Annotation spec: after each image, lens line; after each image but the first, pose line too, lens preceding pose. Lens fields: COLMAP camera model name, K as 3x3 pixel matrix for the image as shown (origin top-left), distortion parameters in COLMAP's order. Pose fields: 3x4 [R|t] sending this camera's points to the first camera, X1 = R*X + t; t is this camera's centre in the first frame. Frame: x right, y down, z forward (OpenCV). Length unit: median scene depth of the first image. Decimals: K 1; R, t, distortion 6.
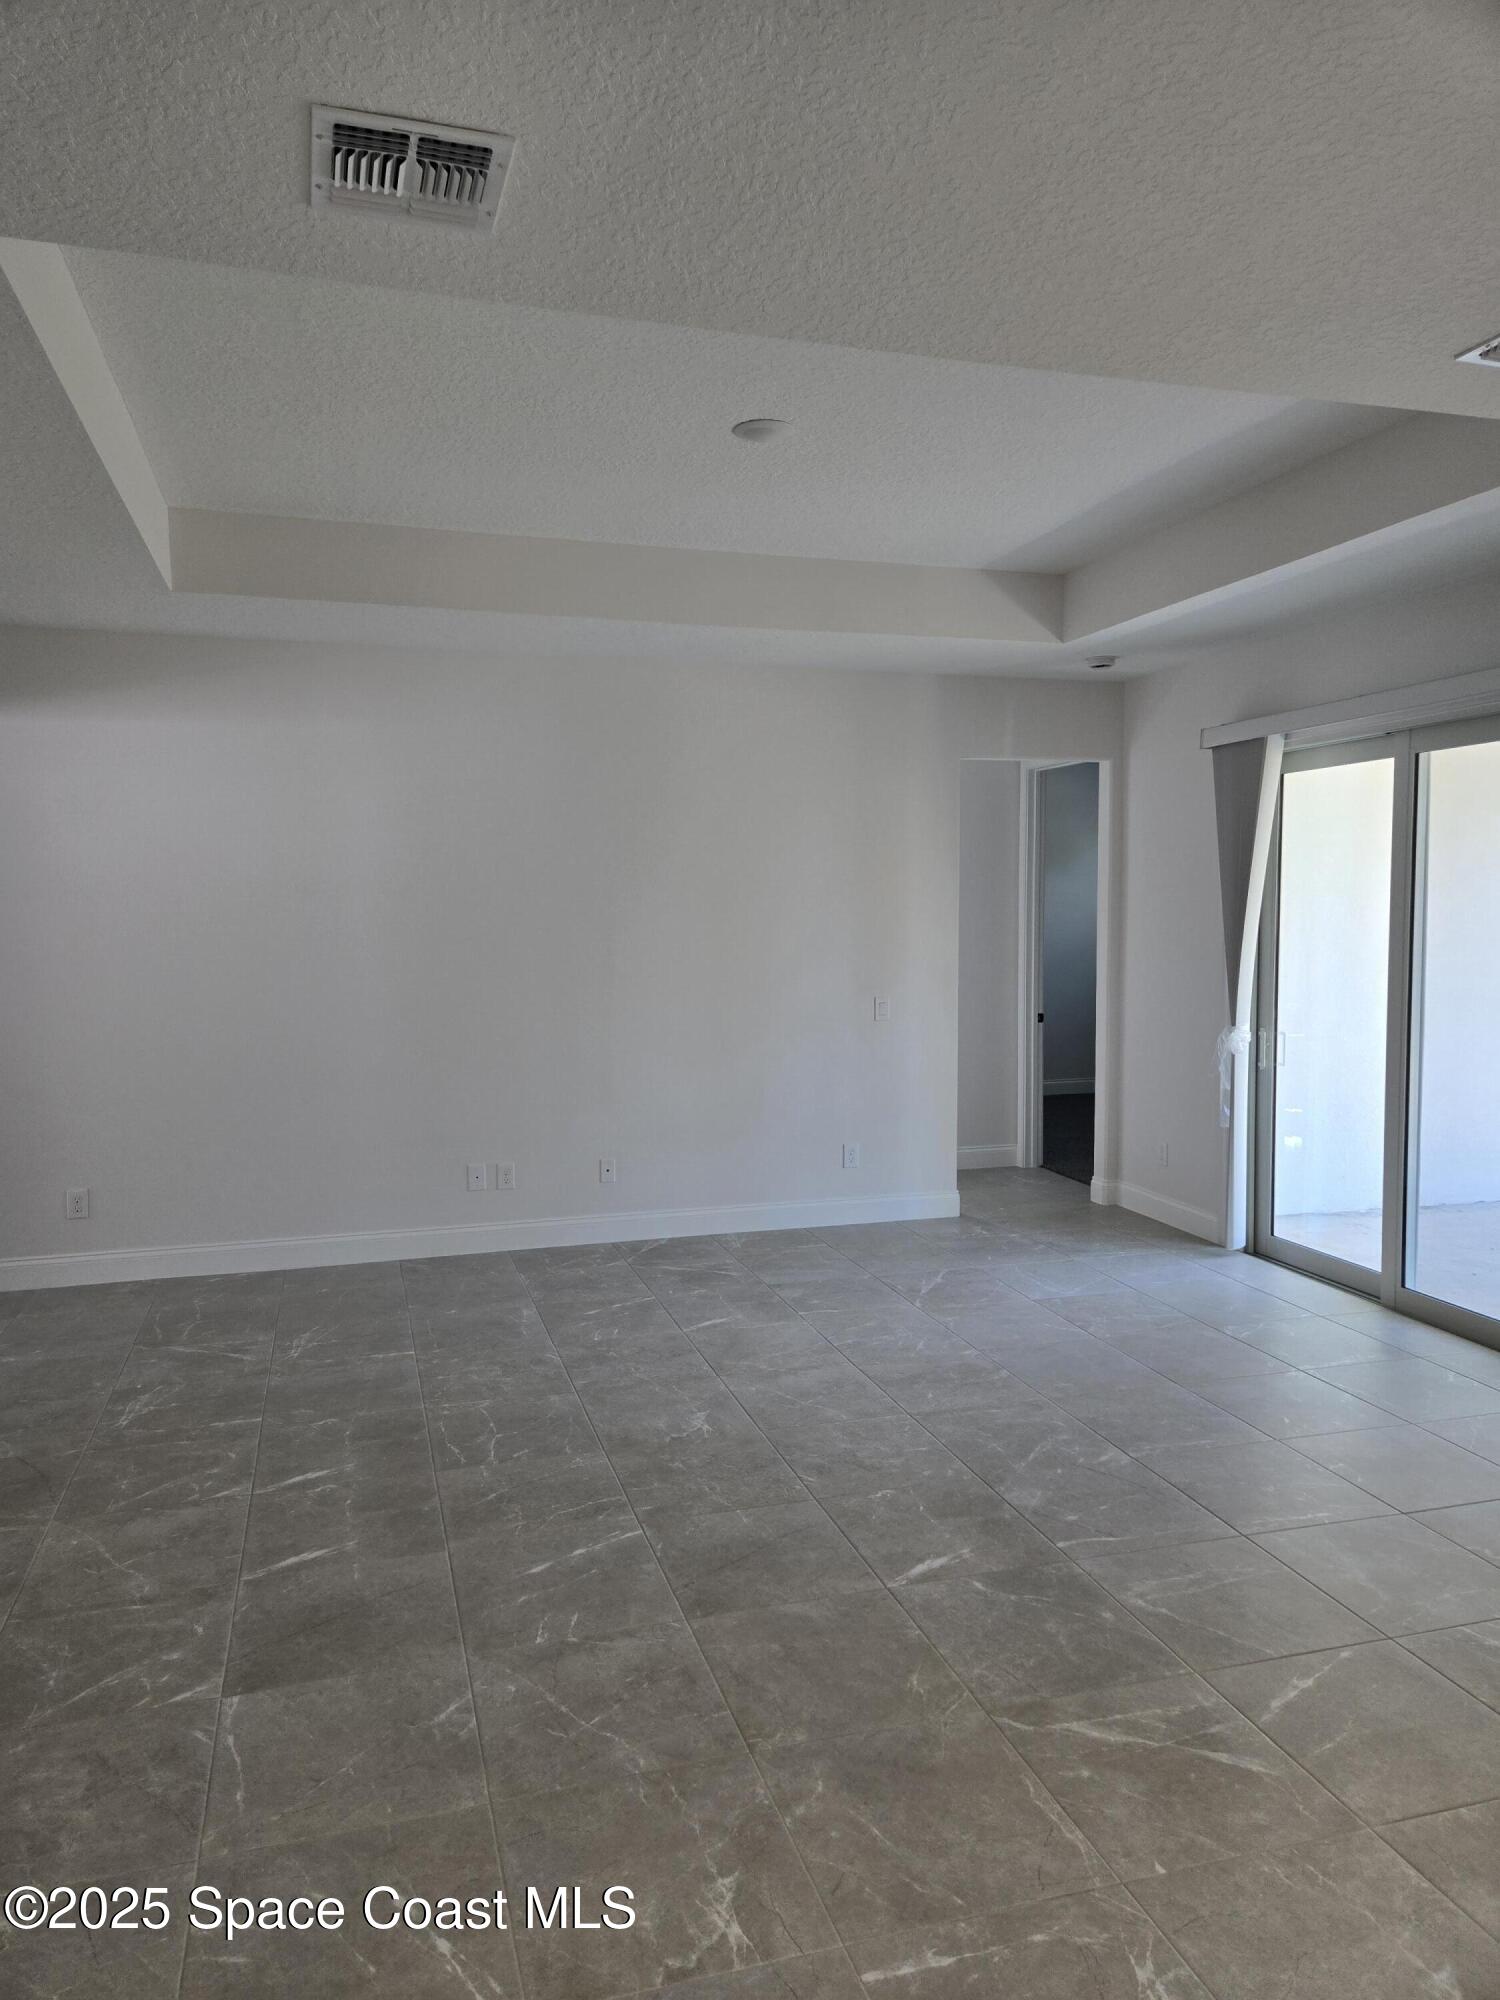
lens RADIAL K [[1348.1, 0, 740.3], [0, 1348.1, 990.8], [0, 0, 1]] dist [0.078289, -0.054778]
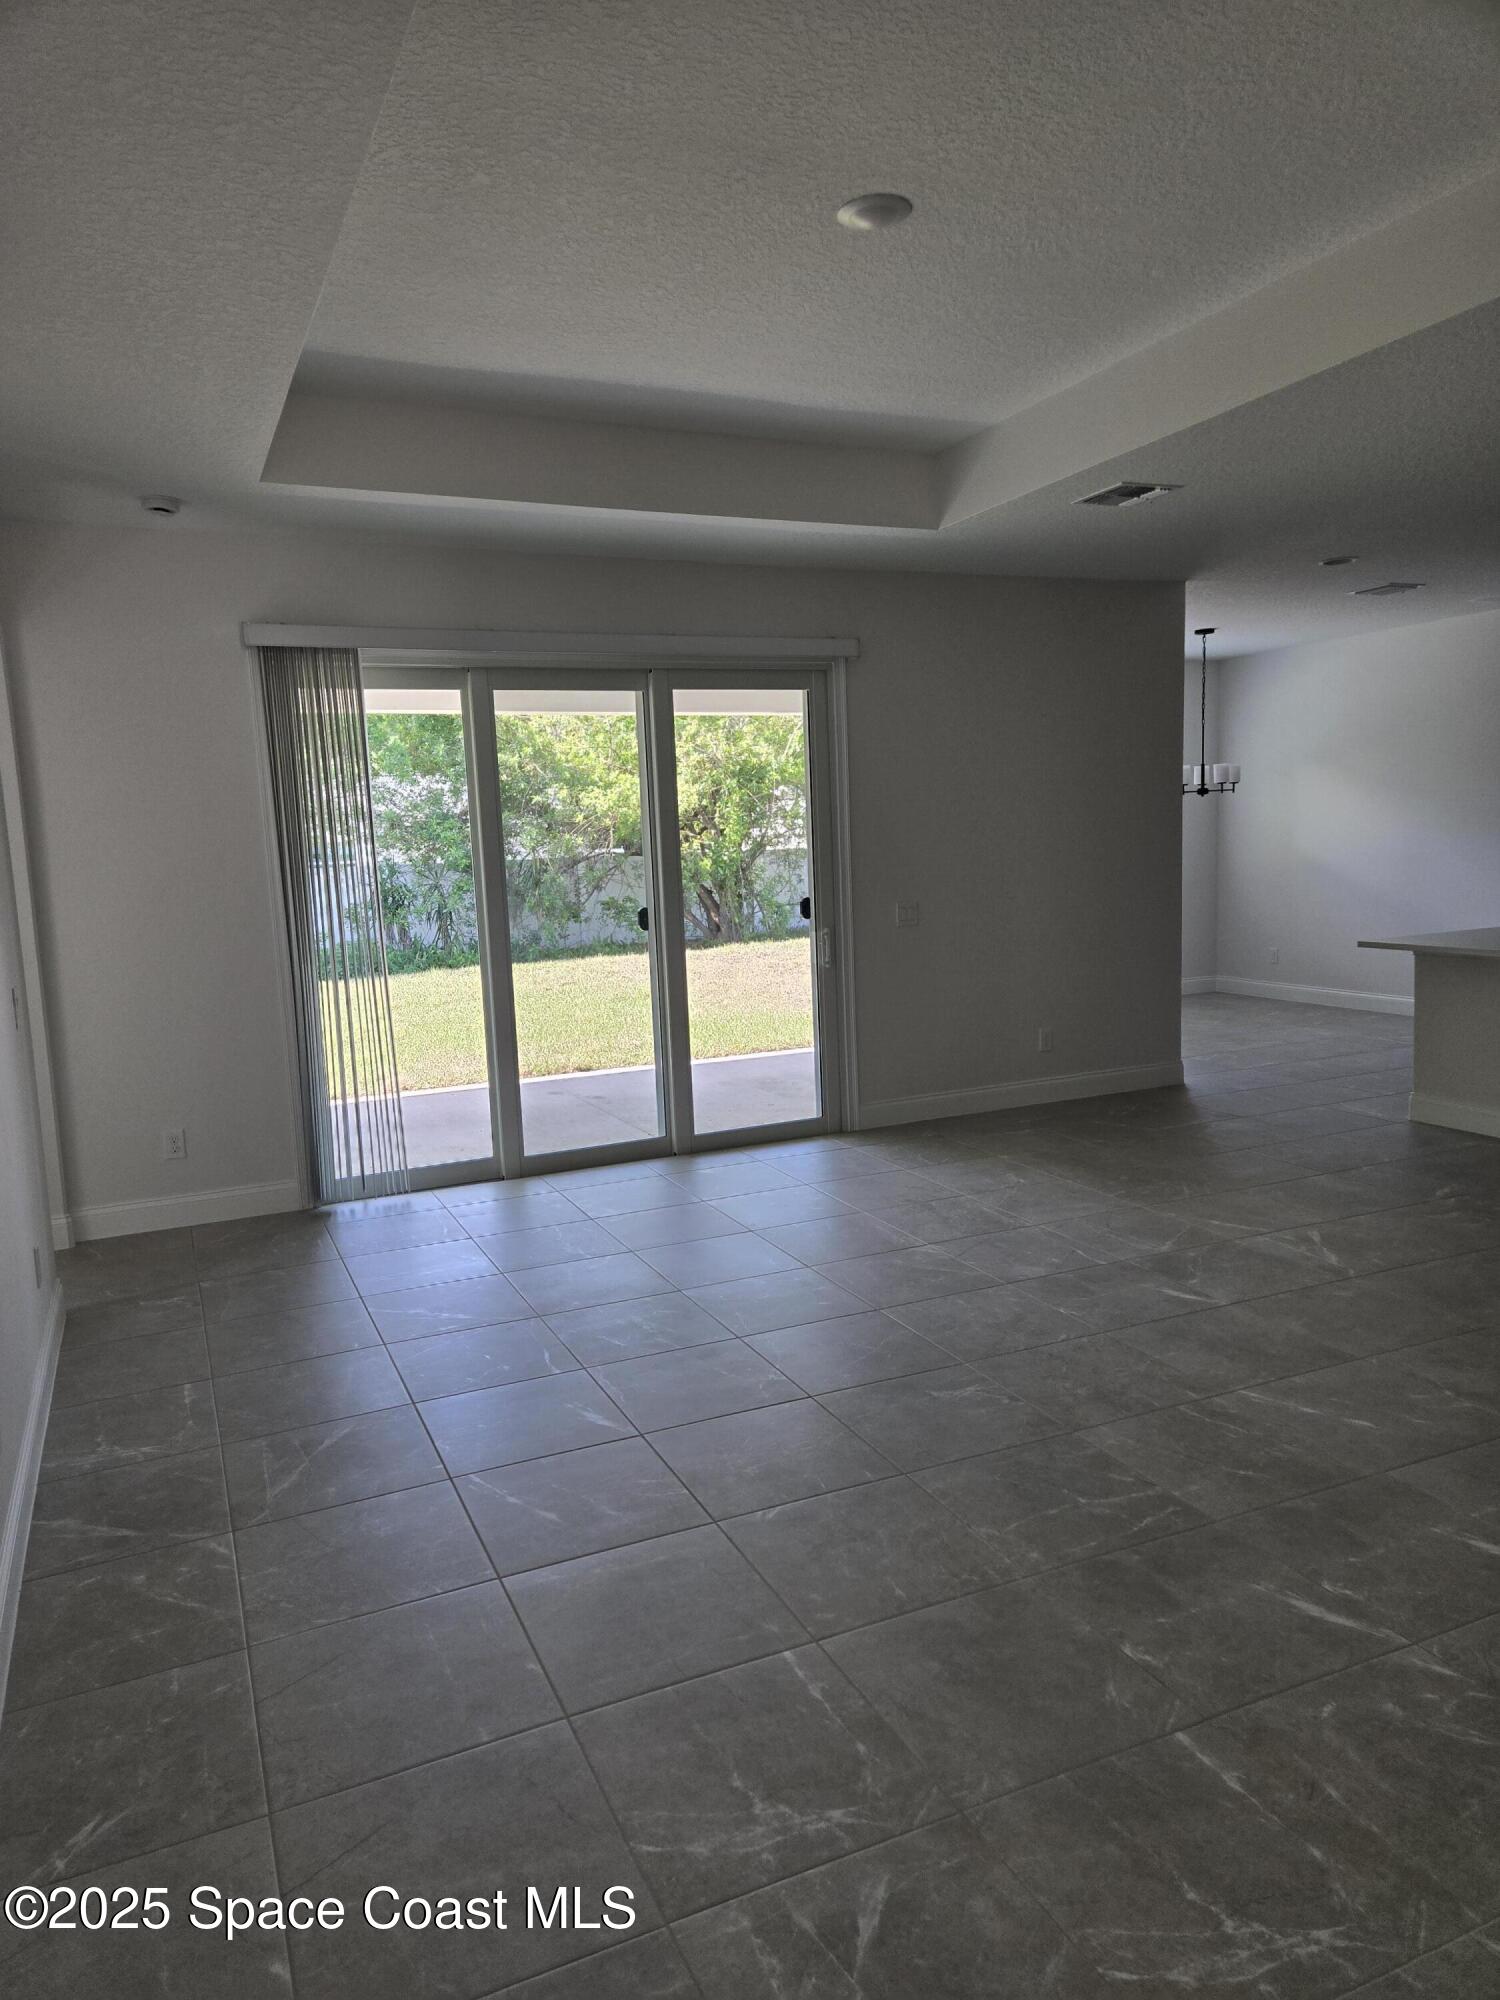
lens RADIAL K [[1348.1, 0, 740.3], [0, 1348.1, 990.8], [0, 0, 1]] dist [0.078289, -0.054778]
pose [[-0.131686, -0.106478, 0.985556, -0.973574], [0.107564, 0.986809, 0.120986, -0.060658], [-0.985438, 0.121943, -0.118496, 1.415821]]
